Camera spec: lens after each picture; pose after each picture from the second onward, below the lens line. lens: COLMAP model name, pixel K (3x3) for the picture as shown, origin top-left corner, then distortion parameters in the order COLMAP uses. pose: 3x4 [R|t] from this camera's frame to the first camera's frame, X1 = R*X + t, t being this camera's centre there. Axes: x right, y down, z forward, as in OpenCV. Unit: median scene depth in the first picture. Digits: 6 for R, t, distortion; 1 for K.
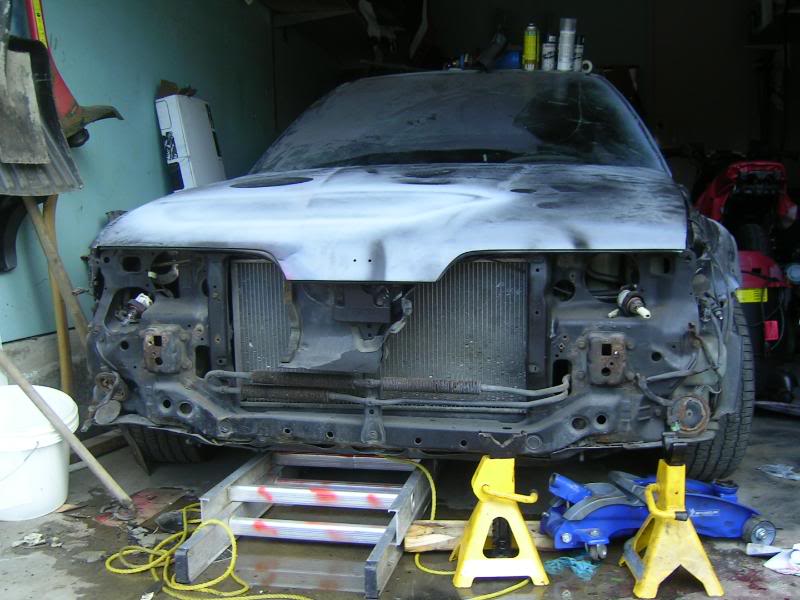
lens RADIAL K [[896.9, 0, 400.0], [0, 896.9, 300.0], [0, 0, 1]] dist [-0.068217, -0.014626]
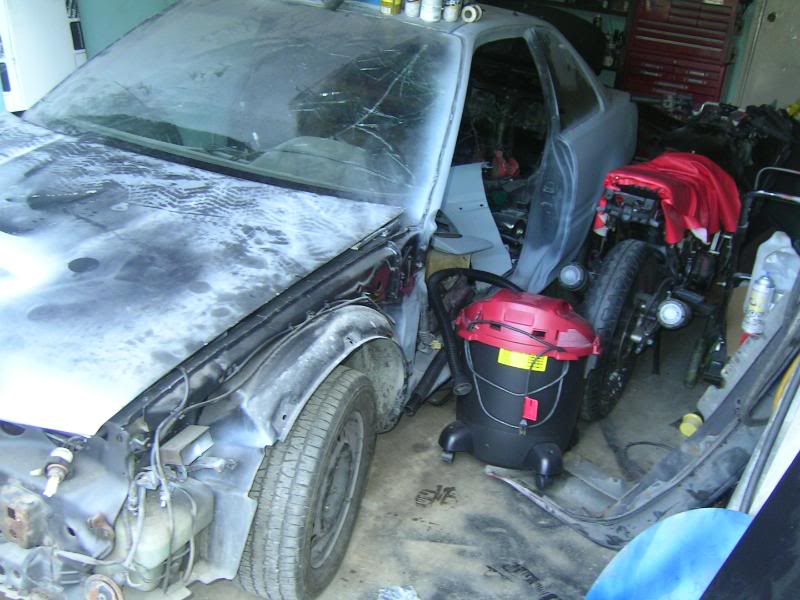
lens RADIAL K [[897.2, 0, 365.0], [0, 897.2, 317.8], [0, 0, 1]] dist [-0.009801, -0.003433]
pose [[0.955018, 0.222615, -0.195917, 0.409656], [-0.164310, 0.947203, 0.275335, -0.252647], [0.246866, -0.230759, 0.941173, 0.172774]]
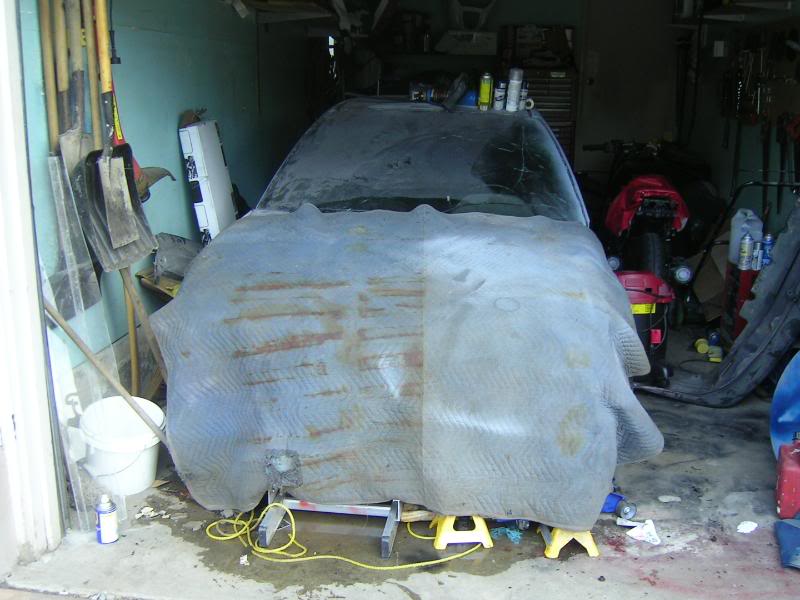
lens RADIAL K [[896.9, 0, 400.0], [0, 896.9, 300.0], [0, 0, 1]] dist [-0.068217, -0.014626]
pose [[0.996490, 0.015309, 0.082294, -0.080061], [-0.026831, 0.989676, 0.140787, -0.196786], [-0.079289, -0.142501, 0.986614, -0.295033]]
